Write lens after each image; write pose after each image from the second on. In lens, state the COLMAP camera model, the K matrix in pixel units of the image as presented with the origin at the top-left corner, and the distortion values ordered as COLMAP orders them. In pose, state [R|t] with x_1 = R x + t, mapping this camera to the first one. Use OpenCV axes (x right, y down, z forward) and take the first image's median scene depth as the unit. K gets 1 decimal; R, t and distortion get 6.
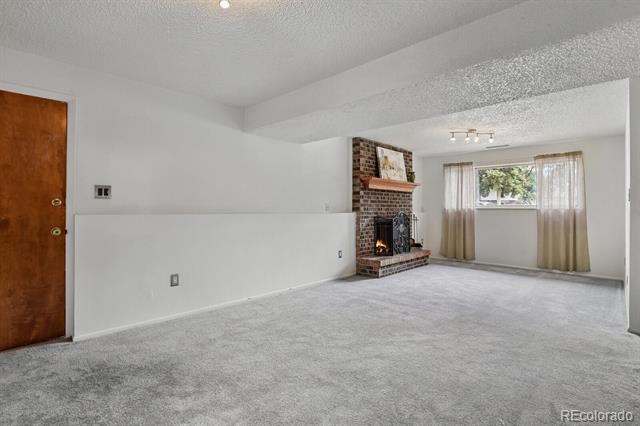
lens RADIAL K [[313.1, 0, 322.9], [0, 313.1, 211.5], [0, 0, 1]] dist [-0.010223, -0.000898]
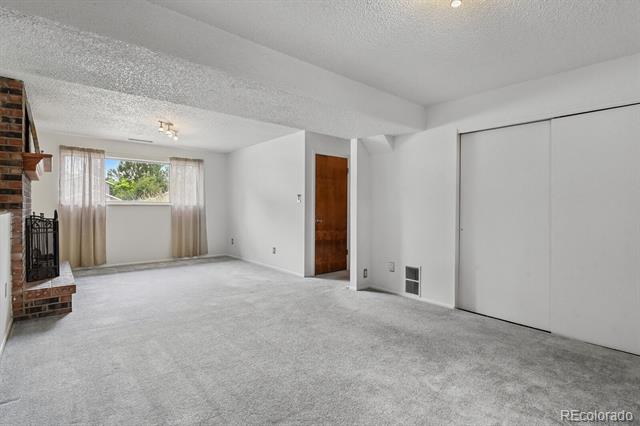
lens RADIAL K [[313.1, 0, 322.9], [0, 313.1, 211.5], [0, 0, 1]] dist [-0.010223, -0.000898]
pose [[0.089472, -0.019726, 0.995794, -0.380314], [0.001877, 0.999805, 0.019637, -0.007320], [-0.995988, 0.000112, 0.089492, 0.377586]]
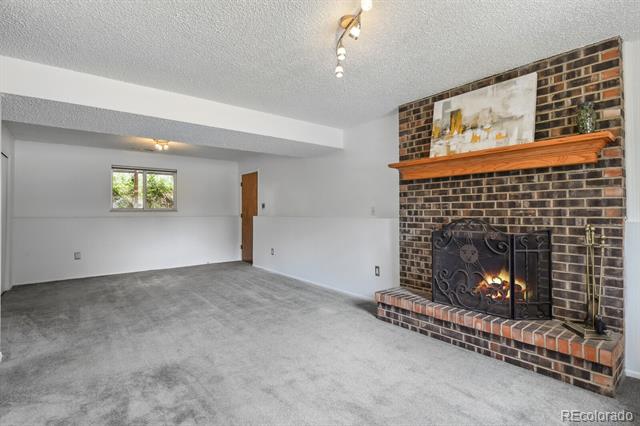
lens RADIAL K [[313.1, 0, 322.9], [0, 313.1, 211.5], [0, 0, 1]] dist [-0.010223, -0.000898]
pose [[-0.129588, -0.007644, -0.991538, 0.747350], [-0.005615, 0.999960, -0.006975, -0.004903], [0.991552, 0.004663, -0.129626, 0.858165]]
